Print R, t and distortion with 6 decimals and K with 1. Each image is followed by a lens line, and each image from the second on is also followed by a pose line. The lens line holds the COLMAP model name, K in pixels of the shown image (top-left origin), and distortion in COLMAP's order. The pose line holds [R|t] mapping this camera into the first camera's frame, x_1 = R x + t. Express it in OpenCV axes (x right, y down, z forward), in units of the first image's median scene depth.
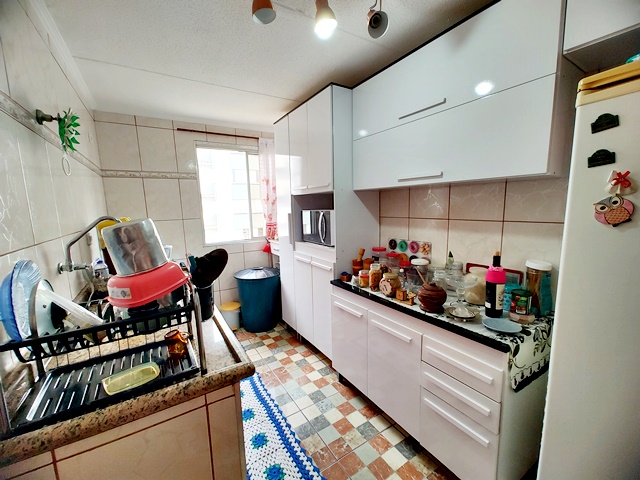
lens RADIAL K [[266.6, 0, 322.7], [0, 266.6, 244.4], [0, 0, 1]] dist [0.010154, -0.006321]
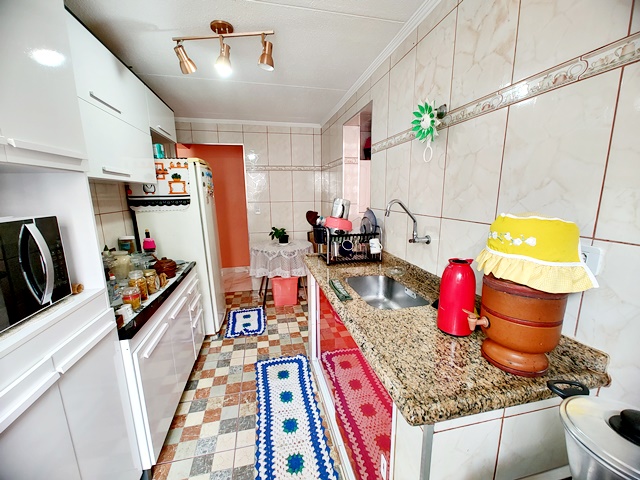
lens RADIAL K [[266.6, 0, 319.3], [0, 266.6, 244.4], [0, 0, 1]] dist [0.010154, -0.006321]
pose [[-0.938892, -0.027807, 0.343086, -0.458195], [0.087417, 0.944790, 0.315801, -0.159226], [-0.332926, 0.326494, -0.884625, 1.119630]]
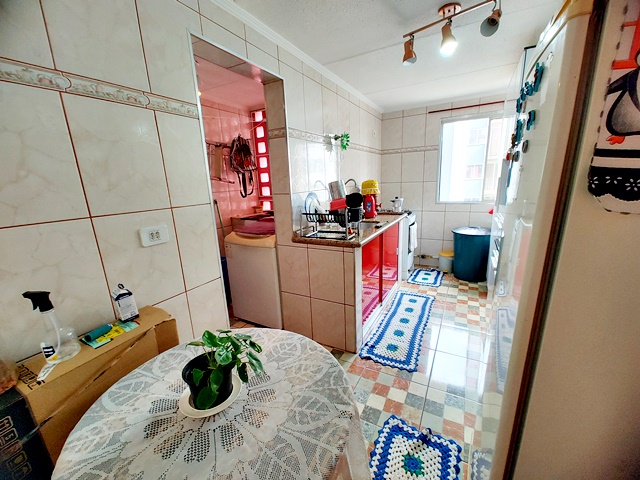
lens RADIAL K [[266.6, 0, 322.9], [0, 266.6, 245.5], [0, 0, 1]] dist [0.010154, -0.006321]
pose [[0.488631, 0.216929, -0.845093, 0.538832], [-0.098782, 0.976125, 0.193449, 0.016295], [0.866881, -0.011045, 0.498394, -0.156279]]
